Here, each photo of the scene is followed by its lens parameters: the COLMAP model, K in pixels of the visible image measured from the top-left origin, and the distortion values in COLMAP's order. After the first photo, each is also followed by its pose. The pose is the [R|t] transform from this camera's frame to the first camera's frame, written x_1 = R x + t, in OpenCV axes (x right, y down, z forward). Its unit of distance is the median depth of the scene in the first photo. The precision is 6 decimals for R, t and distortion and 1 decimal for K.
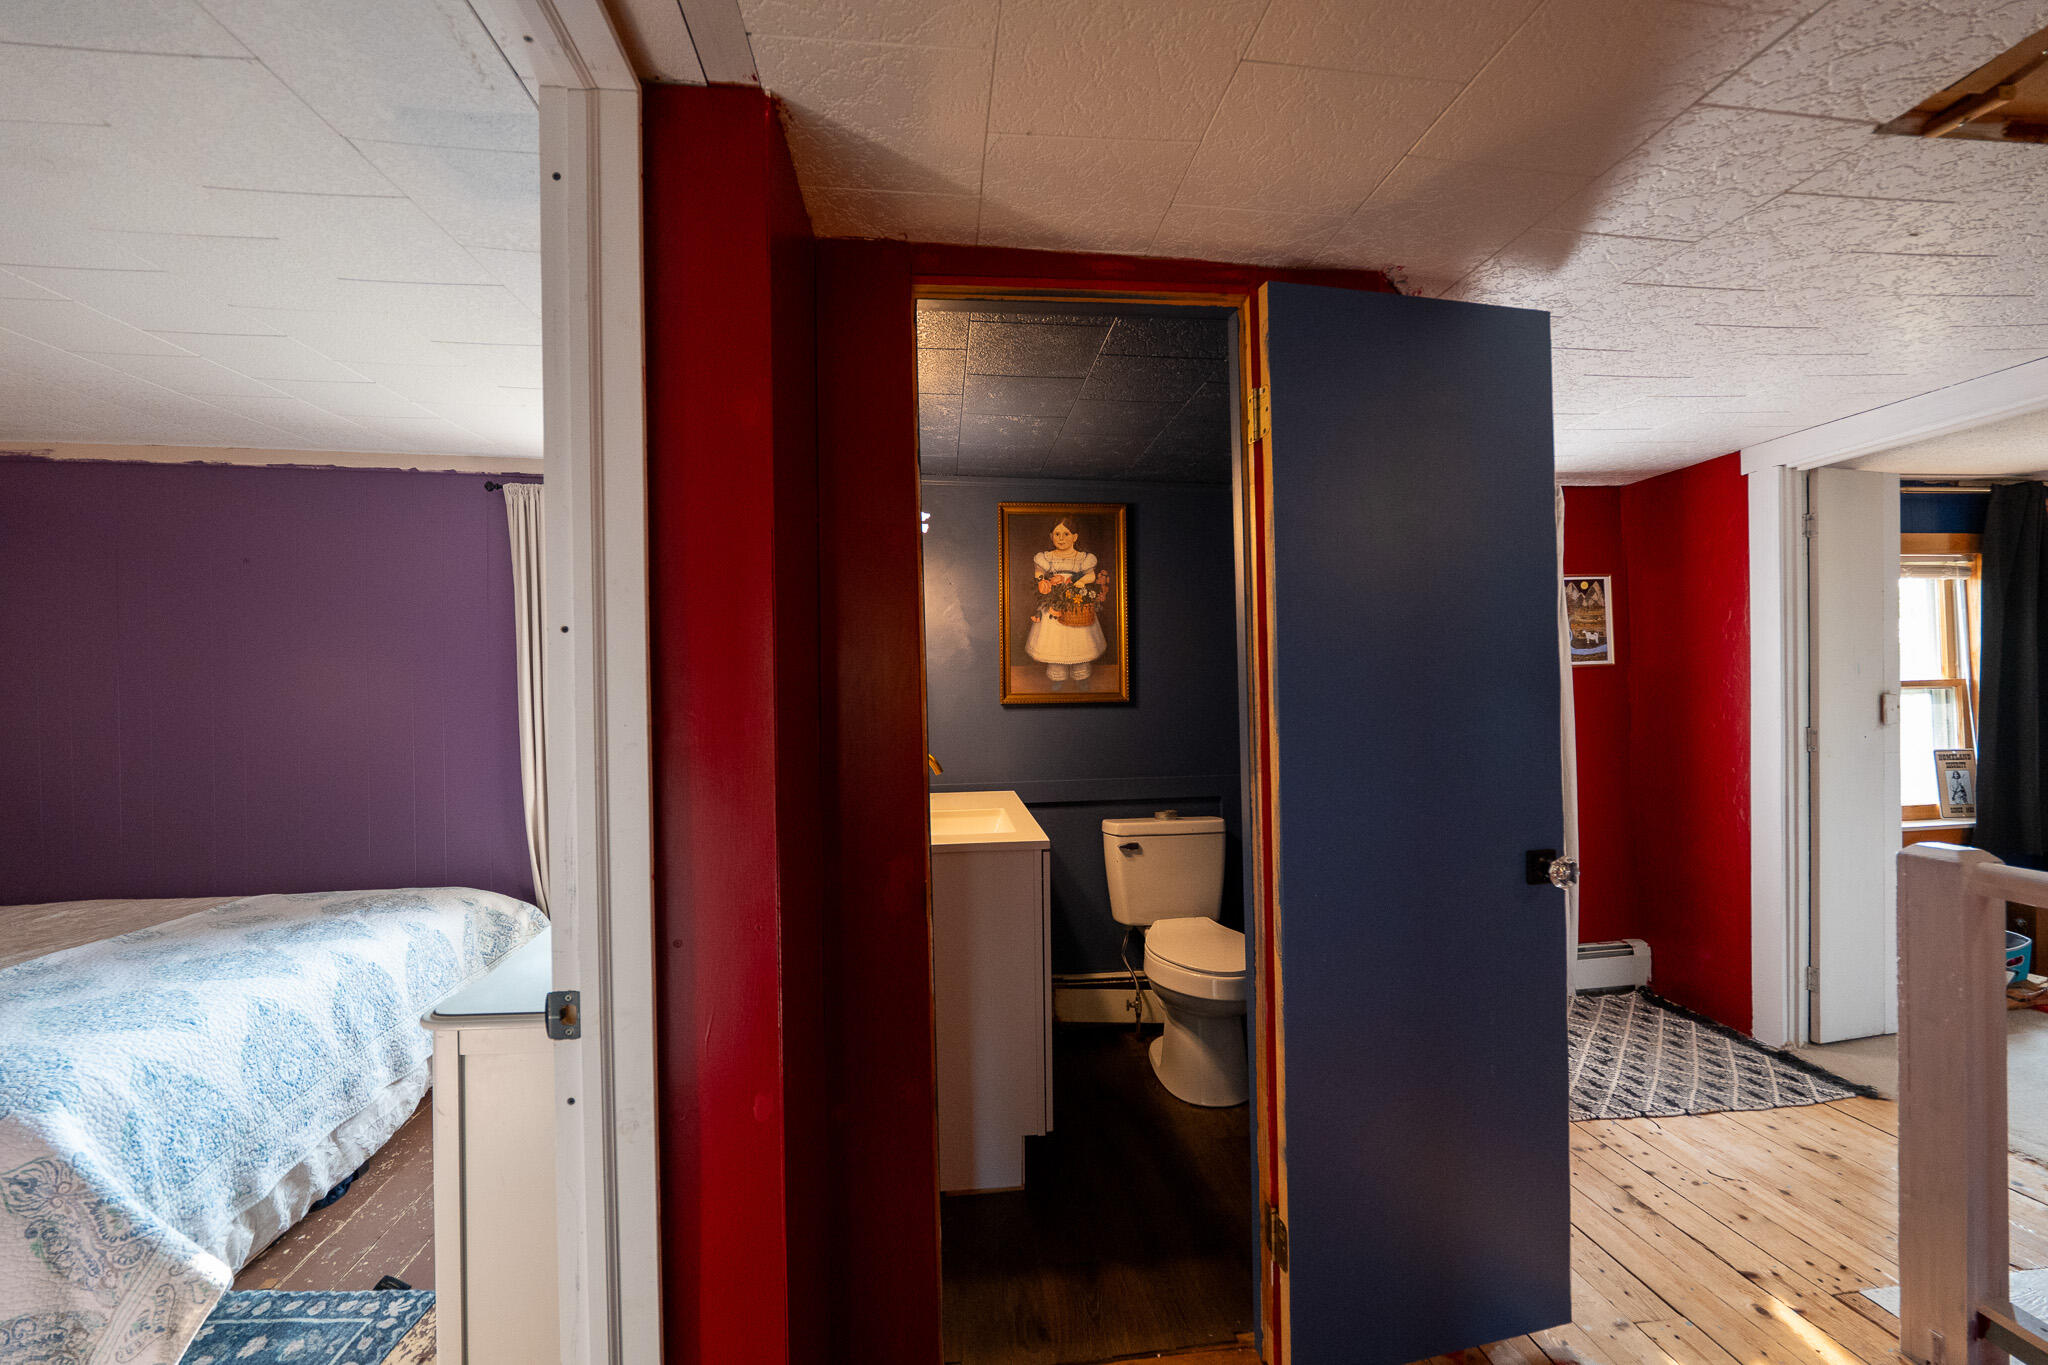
lens RADIAL K [[835.1, 0, 1024.0], [0, 835.1, 682.5], [0, 0, 1]] dist [-0.000303, -0.000035]
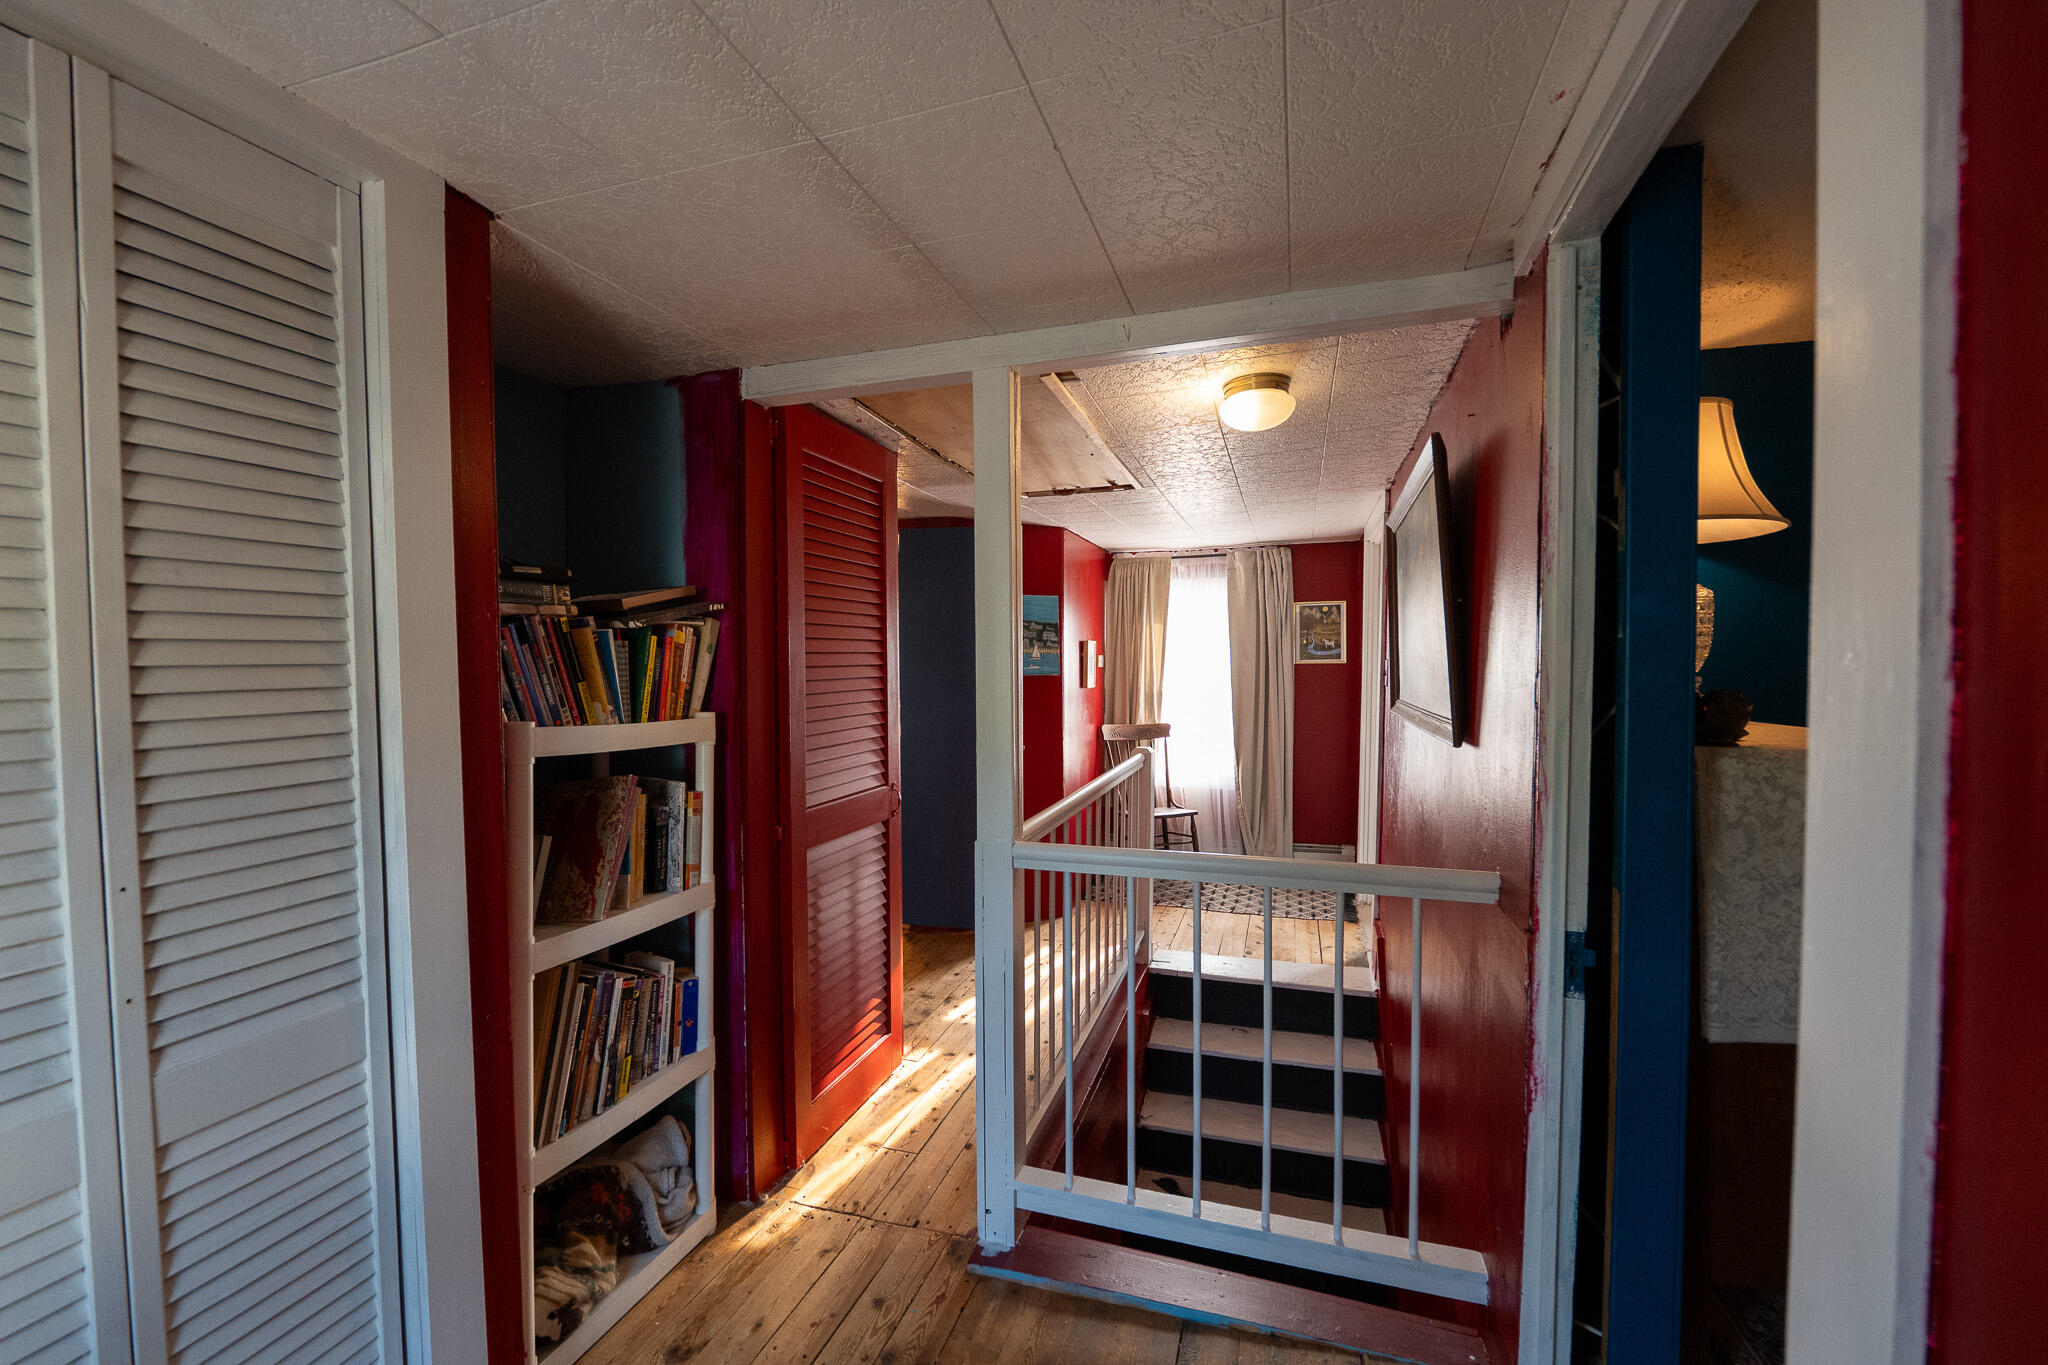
lens RADIAL K [[835.1, 0, 1024.0], [0, 835.1, 682.5], [0, 0, 1]] dist [-0.000303, -0.000035]
pose [[0.906892, 0.023218, -0.420724, 0.814677], [-0.006804, 0.999157, 0.040475, -0.041481], [0.421309, -0.033844, 0.906285, -0.593118]]
